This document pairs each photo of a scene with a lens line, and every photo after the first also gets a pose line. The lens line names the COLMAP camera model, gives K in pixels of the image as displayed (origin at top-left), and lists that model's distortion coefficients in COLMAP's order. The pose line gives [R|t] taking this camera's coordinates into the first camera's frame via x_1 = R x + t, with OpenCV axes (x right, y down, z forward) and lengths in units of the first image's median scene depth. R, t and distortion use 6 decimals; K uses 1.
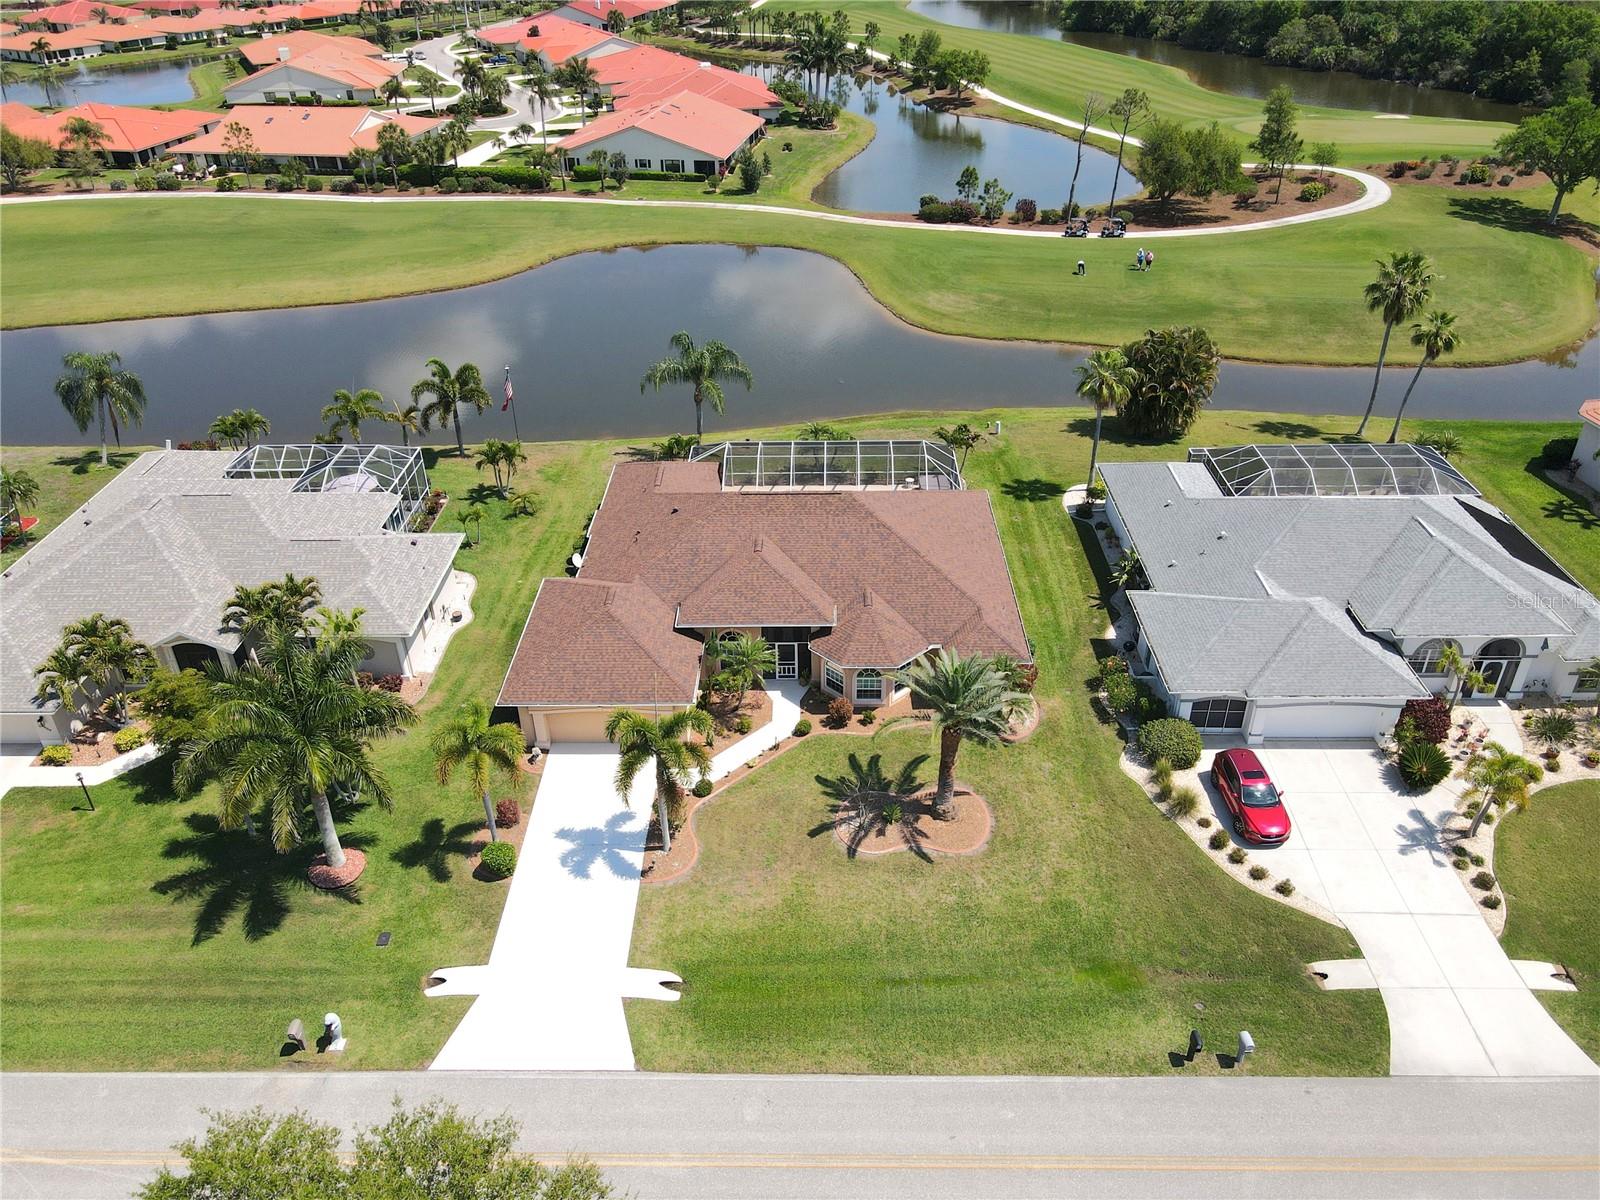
lens RADIAL K [[1177.9, 0, 796.6], [0, 1177.9, 596.8], [0, 0, 1]] dist [-0.004087, 0.034780]
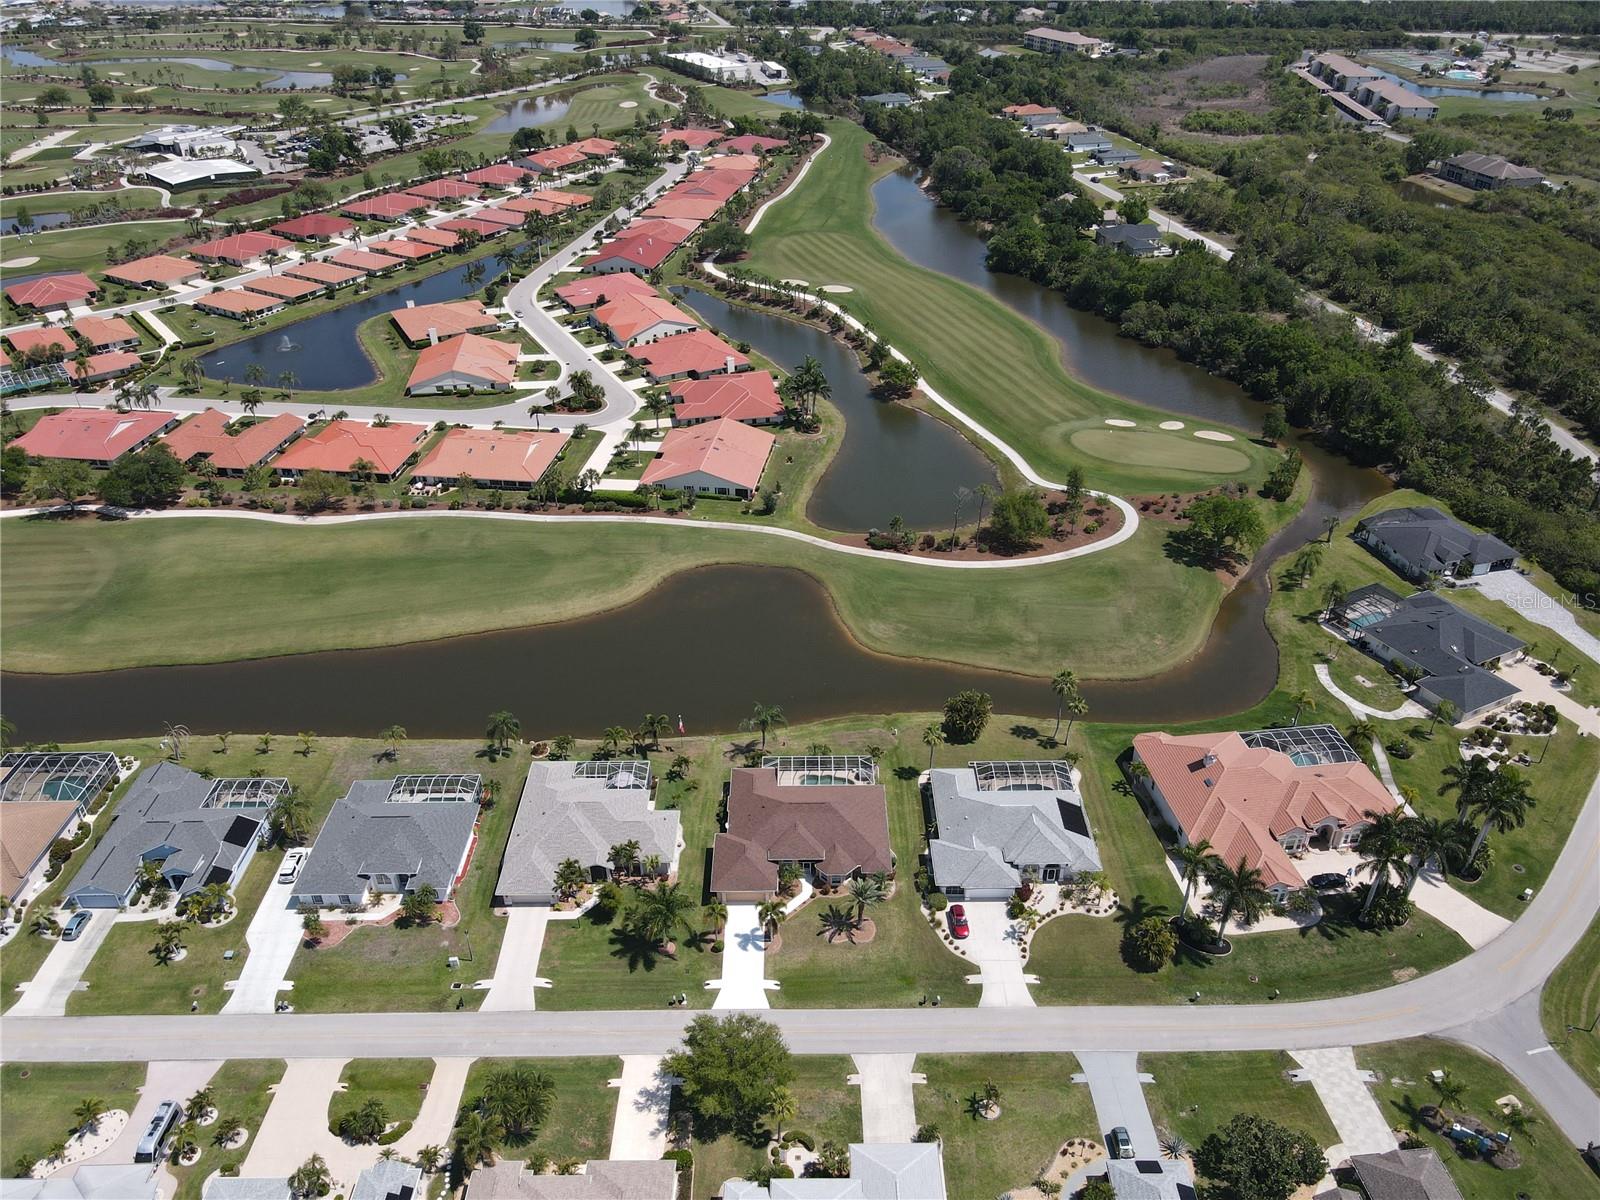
lens RADIAL K [[1177.9, 0, 796.6], [0, 1177.9, 596.8], [0, 0, 1]] dist [-0.004087, 0.034780]
pose [[0.999849, -0.004646, 0.016739, -0.080823], [0.004571, 0.999979, 0.004521, -0.632399], [-0.016760, -0.004443, 0.999850, -1.882659]]
